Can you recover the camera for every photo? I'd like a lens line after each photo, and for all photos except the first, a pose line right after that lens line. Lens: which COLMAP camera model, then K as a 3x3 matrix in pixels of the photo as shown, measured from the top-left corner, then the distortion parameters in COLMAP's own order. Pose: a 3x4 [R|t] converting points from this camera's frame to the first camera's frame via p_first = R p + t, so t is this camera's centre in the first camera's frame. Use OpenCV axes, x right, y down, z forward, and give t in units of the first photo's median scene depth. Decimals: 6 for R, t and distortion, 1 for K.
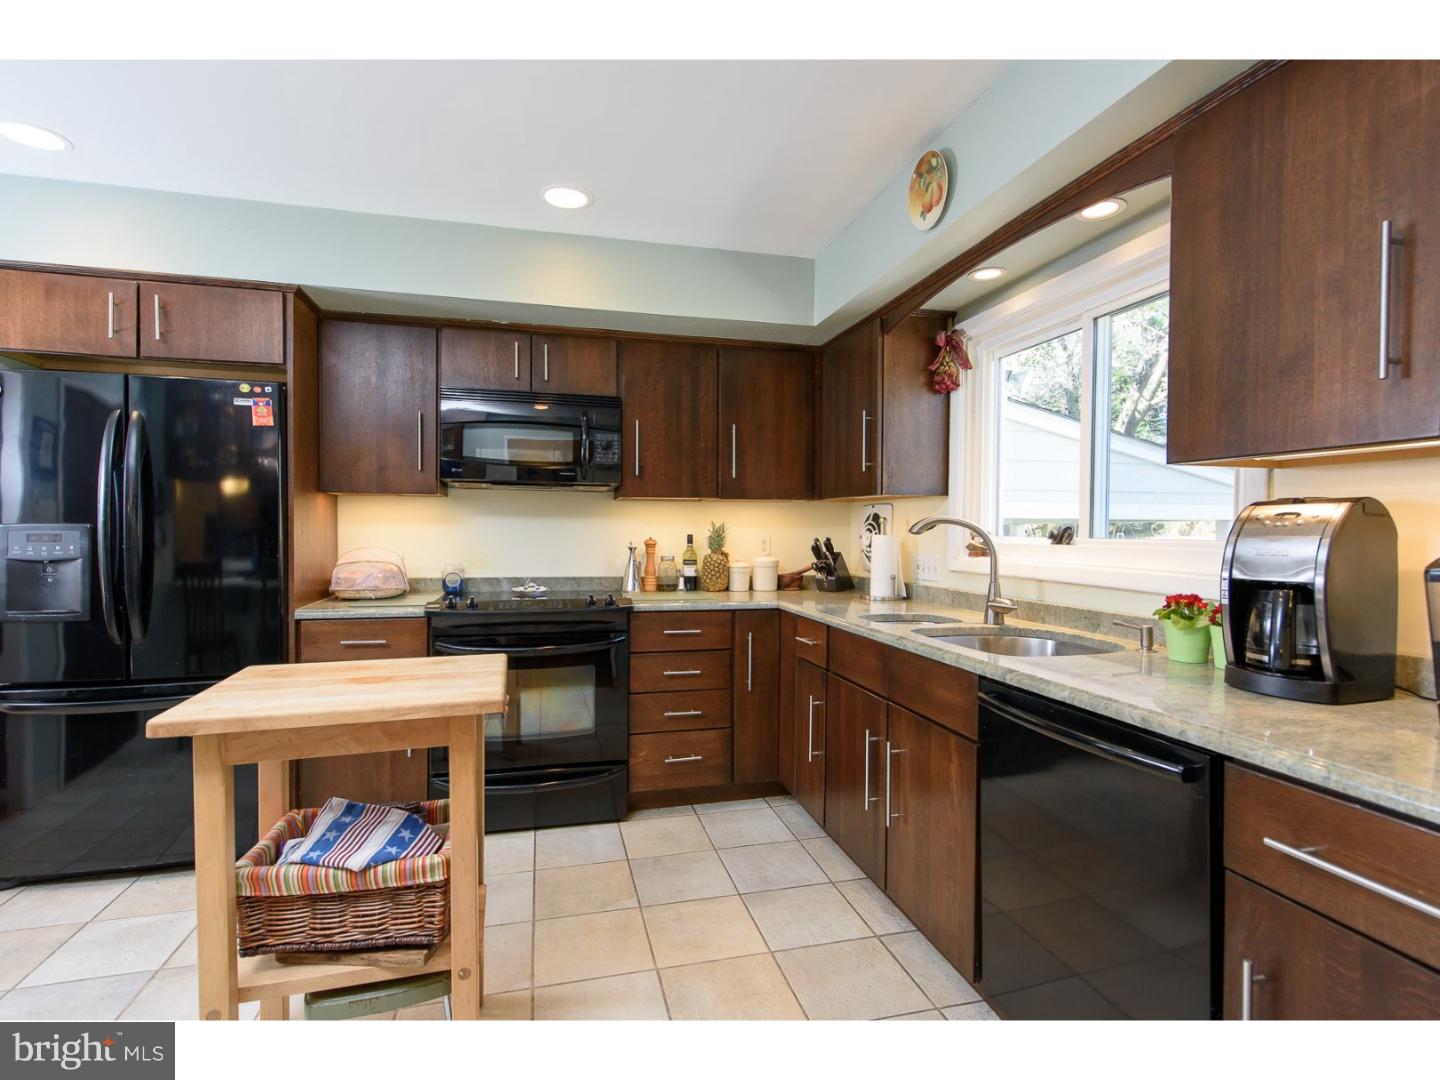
lens RADIAL K [[699.1, 0, 722.7], [0, 699.1, 544.9], [0, 0, 1]] dist [0.005910, 0.000544]
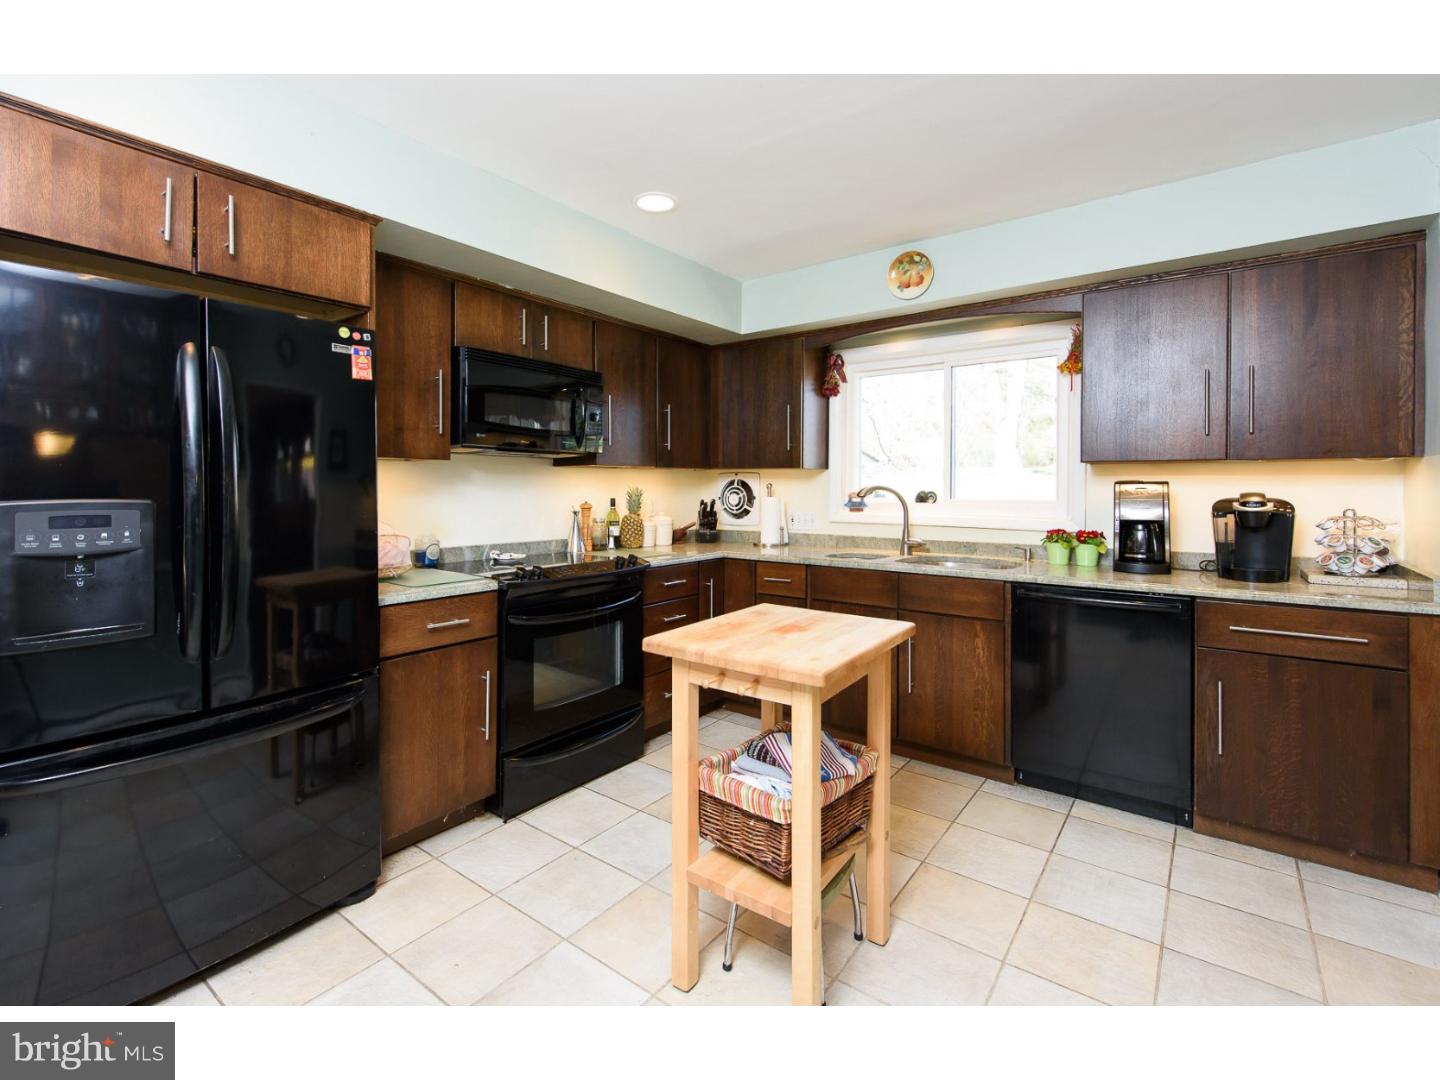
lens RADIAL K [[657.9, 0, 716.3], [0, 657.9, 494.5], [0, 0, 1]] dist [0.011423, -0.000681]
pose [[0.784603, -0.010700, 0.619906, -0.708689], [0.014932, 0.999887, -0.001641, -0.020643], [-0.619819, 0.010544, 0.784674, 0.099757]]
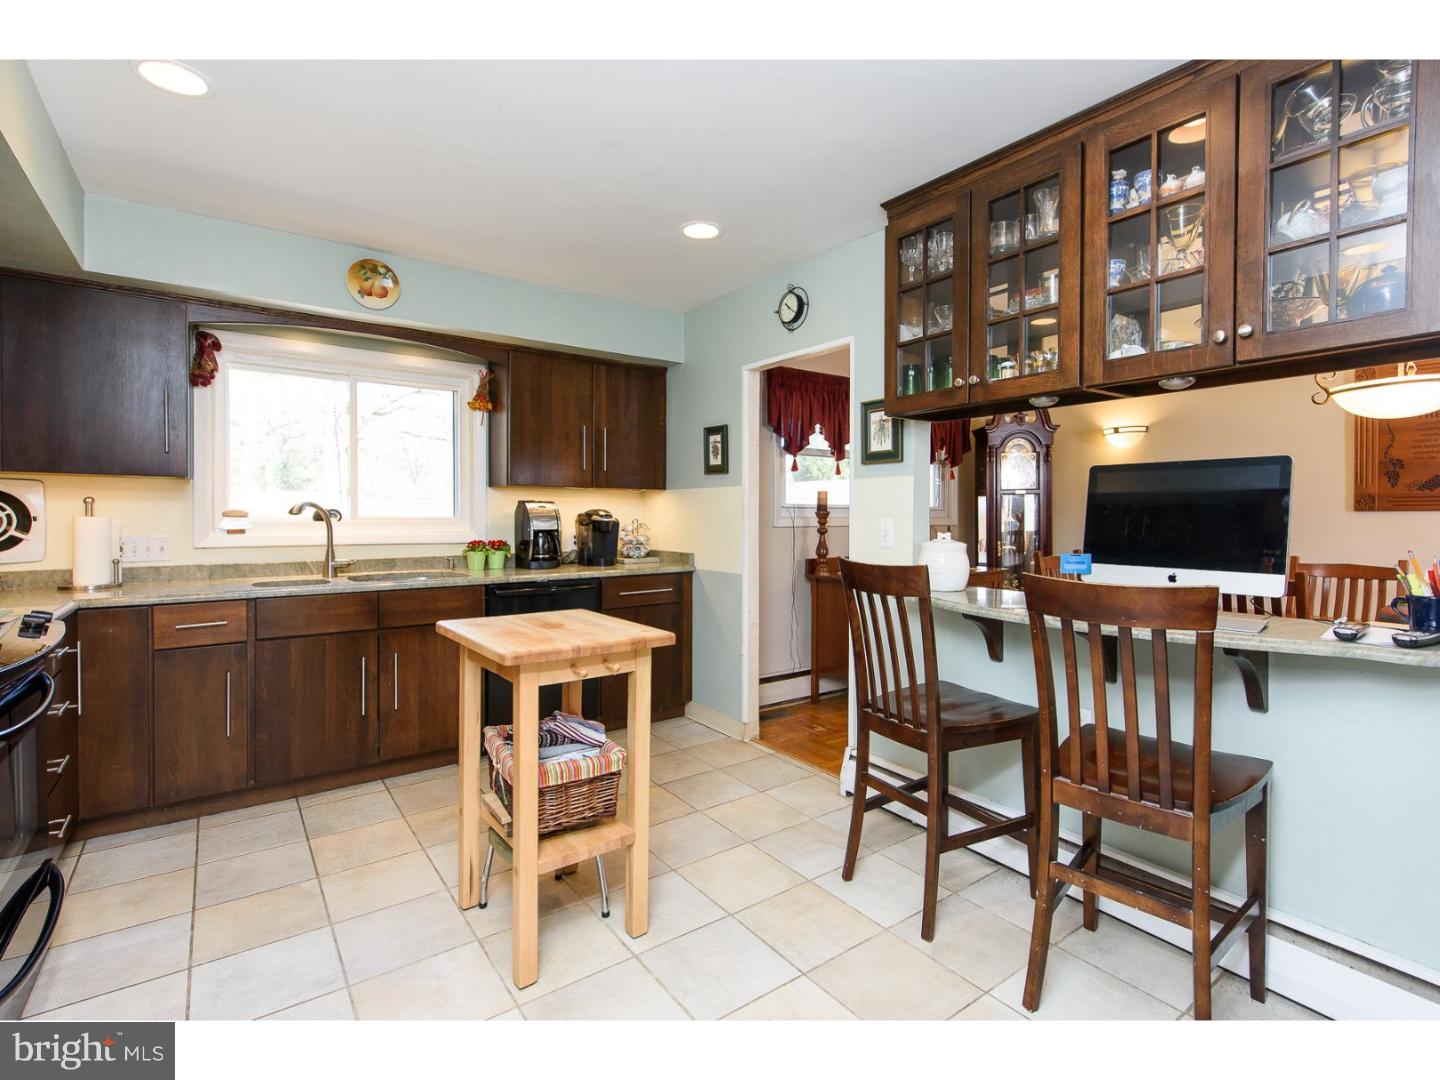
lens RADIAL K [[690.7, 0, 722.2], [0, 690.7, 531.8], [0, 0, 1]] dist [0.002901, 0.000385]
pose [[-0.361890, -0.035233, 0.931555, -1.022674], [0.014070, 0.998965, 0.043248, -0.025076], [-0.932115, 0.028758, -0.361020, 0.642801]]
